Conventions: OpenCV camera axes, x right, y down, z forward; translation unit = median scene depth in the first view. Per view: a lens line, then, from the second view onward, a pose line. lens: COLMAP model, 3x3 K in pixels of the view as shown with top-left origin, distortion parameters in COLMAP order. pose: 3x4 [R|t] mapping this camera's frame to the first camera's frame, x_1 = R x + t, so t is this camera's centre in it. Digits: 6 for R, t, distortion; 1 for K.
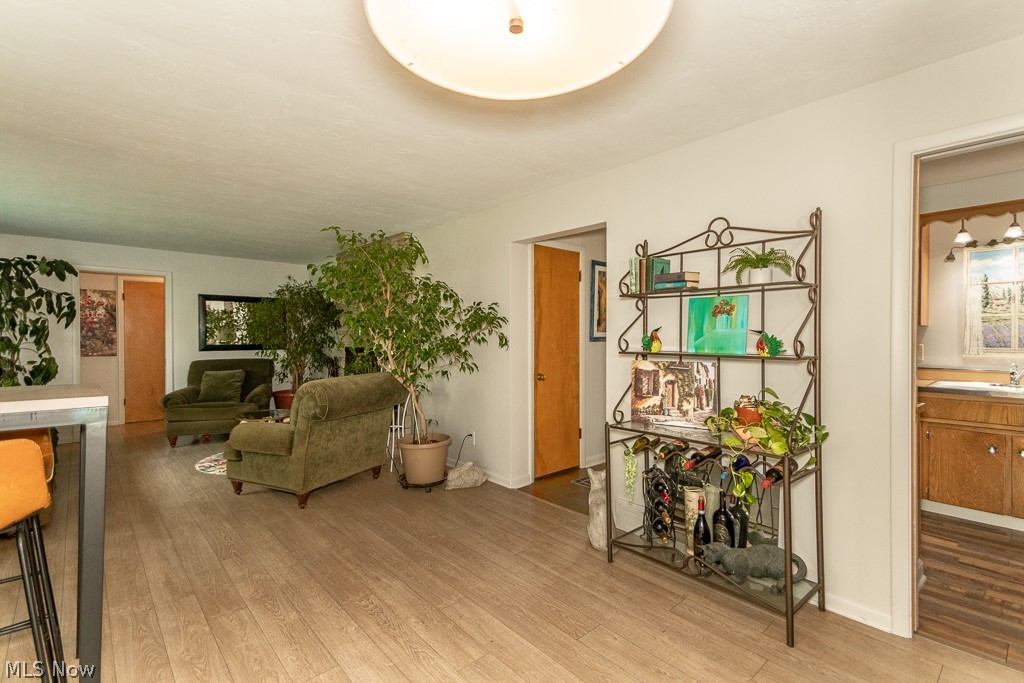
lens RADIAL K [[462.2, 0, 508.1], [0, 462.2, 344.8], [0, 0, 1]] dist [0.039811, -0.011667]
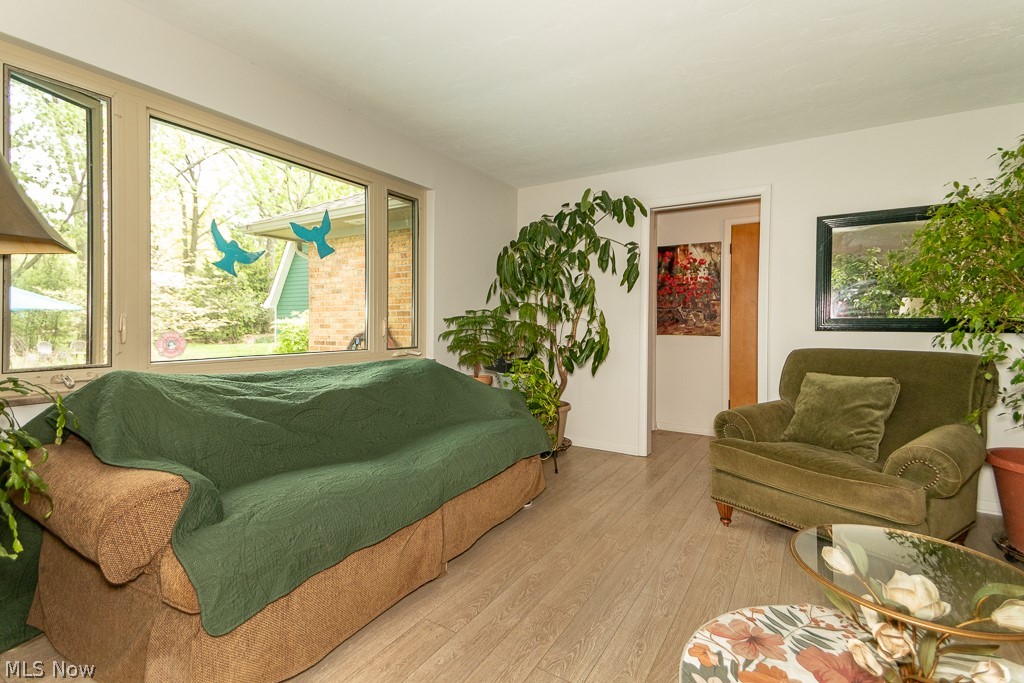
lens RADIAL K [[462.2, 0, 540.0], [0, 462.2, 334.2], [0, 0, 1]] dist [0.039811, -0.011667]
pose [[0.305957, 0.023631, -0.951752, -0.337897], [-0.023419, 0.999576, 0.017290, 0.019789], [0.951757, 0.016999, 0.306381, 0.709605]]
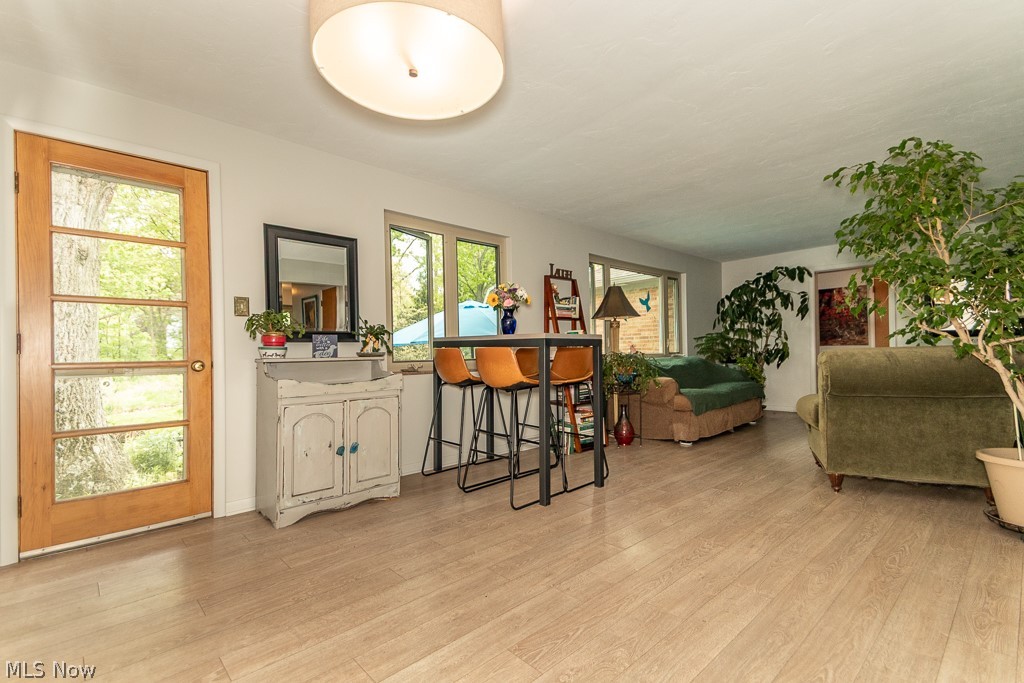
lens RADIAL K [[462.2, 0, 508.9], [0, 462.2, 346.9], [0, 0, 1]] dist [0.039811, -0.011667]
pose [[-0.005630, -0.012751, -0.999903, 0.323319], [-0.002047, 0.999917, -0.012739, 0.056552], [0.999982, 0.001975, -0.005655, 0.252036]]
